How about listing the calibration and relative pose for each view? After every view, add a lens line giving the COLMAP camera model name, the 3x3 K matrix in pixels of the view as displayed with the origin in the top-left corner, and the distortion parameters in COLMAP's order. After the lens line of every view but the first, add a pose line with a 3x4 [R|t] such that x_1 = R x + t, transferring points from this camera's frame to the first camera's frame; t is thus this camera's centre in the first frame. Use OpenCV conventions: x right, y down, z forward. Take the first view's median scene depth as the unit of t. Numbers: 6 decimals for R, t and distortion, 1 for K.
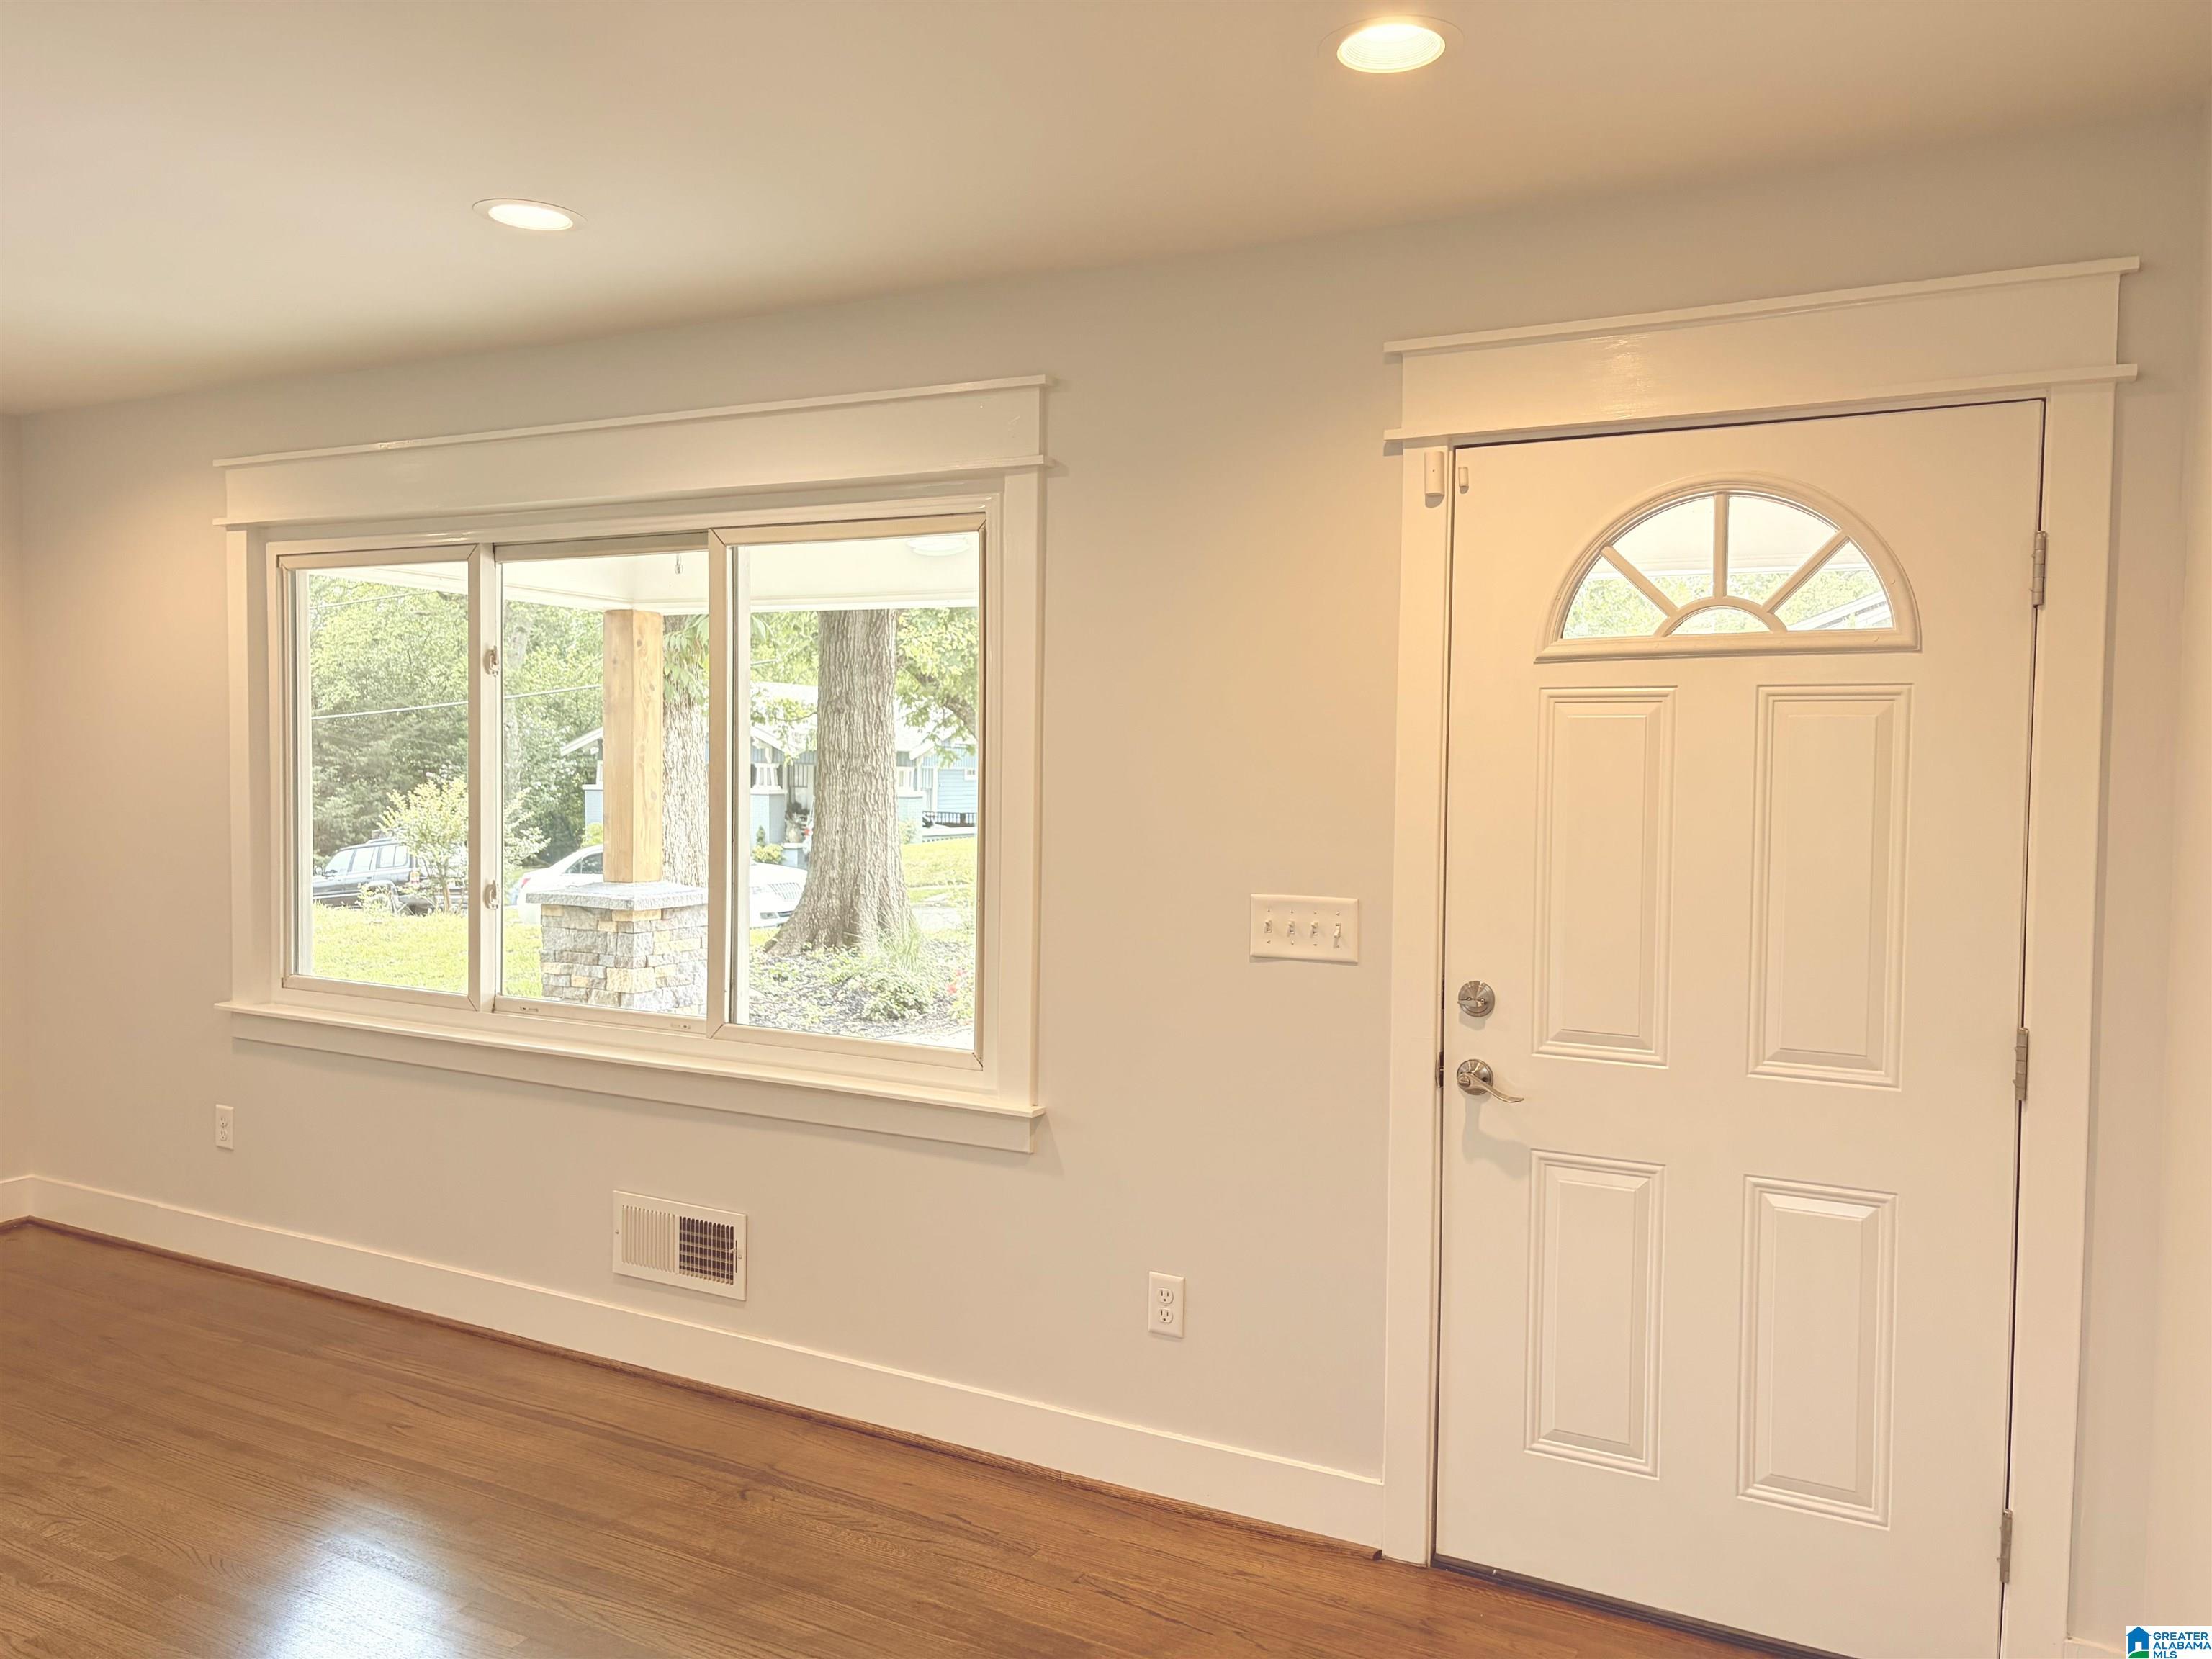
lens RADIAL K [[1655.1, 0, 1112.3], [0, 1655.1, 815.4], [0, 0, 1]] dist [0.025959, -0.026533]
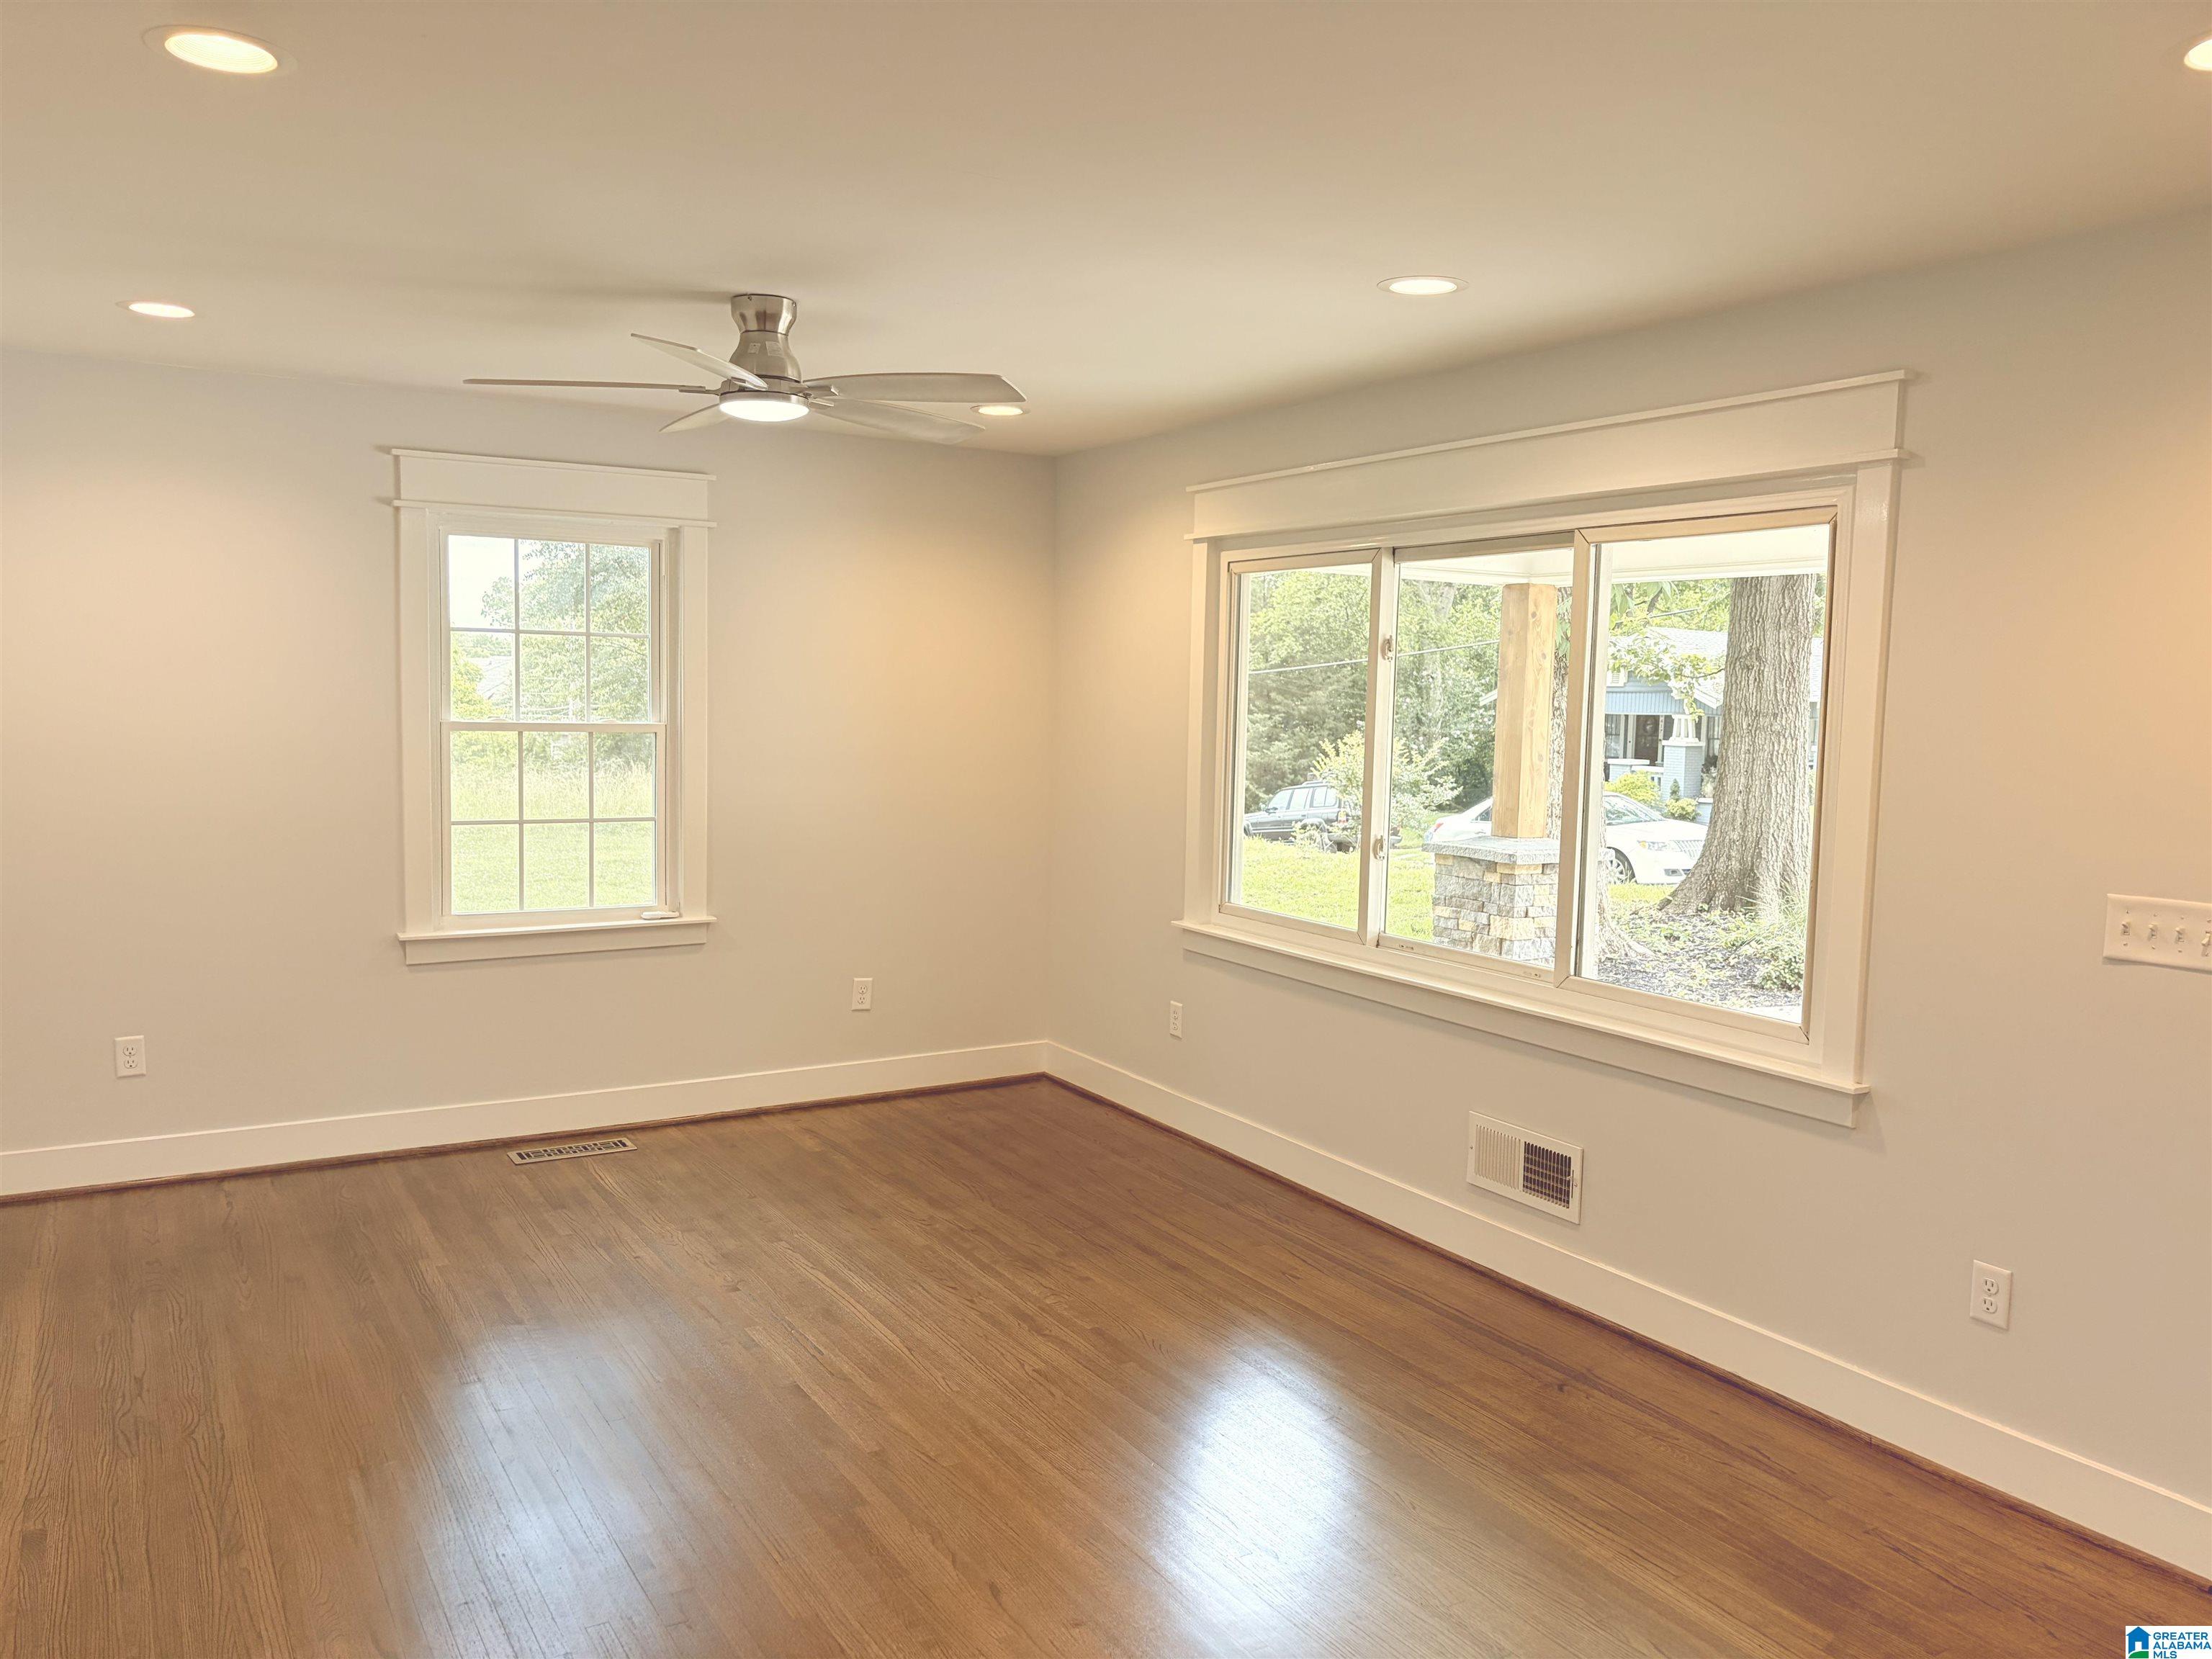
lens RADIAL K [[1665.9, 0, 1106.0], [0, 1665.9, 829.5], [0, 0, 1]] dist [-0.068736, -0.005067]
pose [[0.855598, 0.053427, -0.514876, 0.062875], [-0.032913, 0.998262, 0.048893, -0.015464], [0.516593, -0.024887, 0.855869, -0.102353]]
